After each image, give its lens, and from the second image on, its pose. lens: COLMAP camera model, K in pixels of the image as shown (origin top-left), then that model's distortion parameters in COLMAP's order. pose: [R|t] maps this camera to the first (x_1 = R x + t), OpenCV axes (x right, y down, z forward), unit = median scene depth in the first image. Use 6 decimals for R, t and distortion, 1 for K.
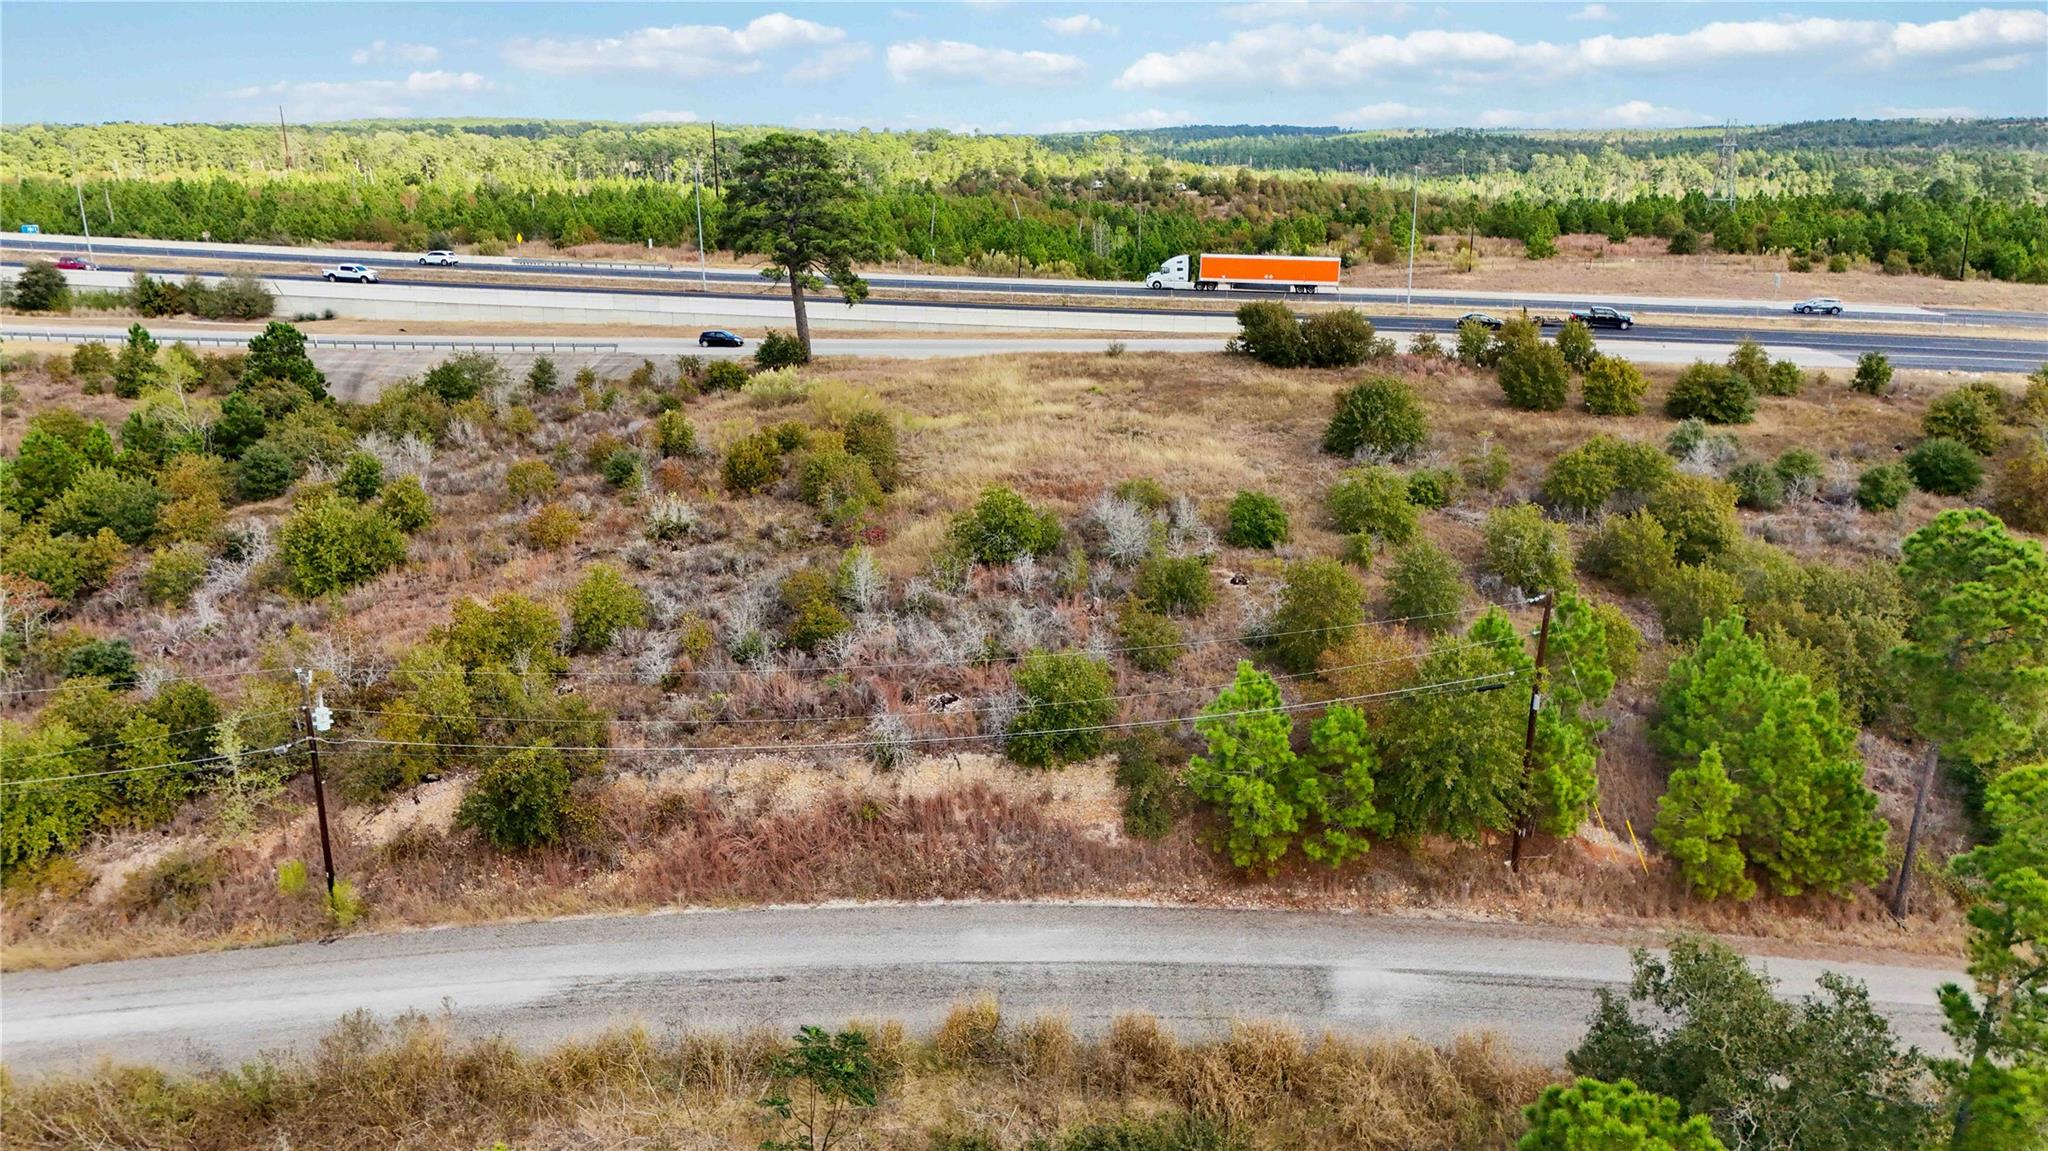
lens RADIAL K [[1498.3, 0, 1024.0], [0, 1498.3, 575.5], [0, 0, 1]] dist [0.068947, -0.054375]
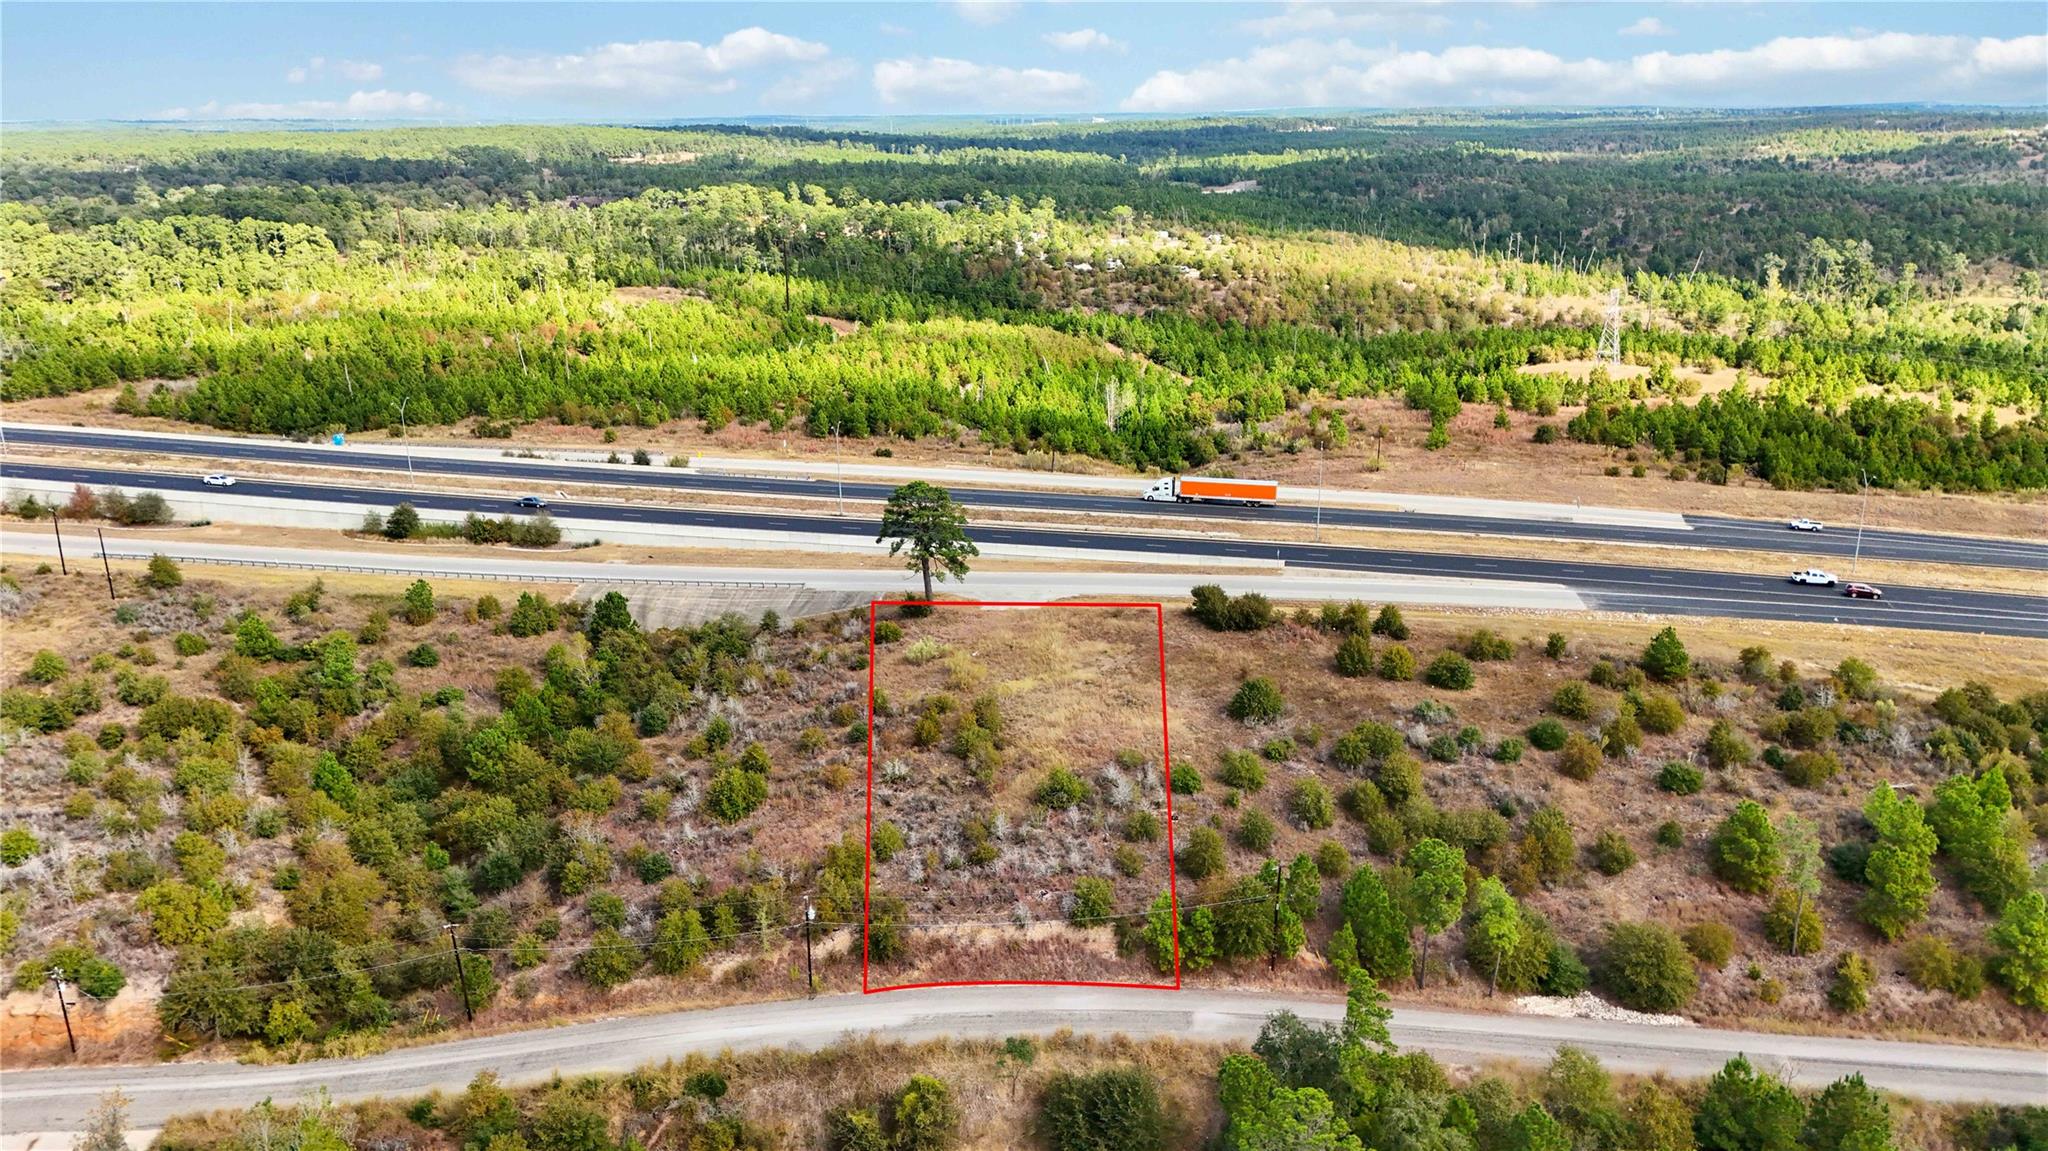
lens RADIAL K [[1498.3, 0, 1024.0], [0, 1498.3, 575.5], [0, 0, 1]] dist [0.068947, -0.054375]
pose [[0.999948, -0.001145, -0.010121, -0.062606], [0.001344, 0.999805, 0.019679, -0.505106], [0.010097, -0.019692, 0.999755, -1.480617]]
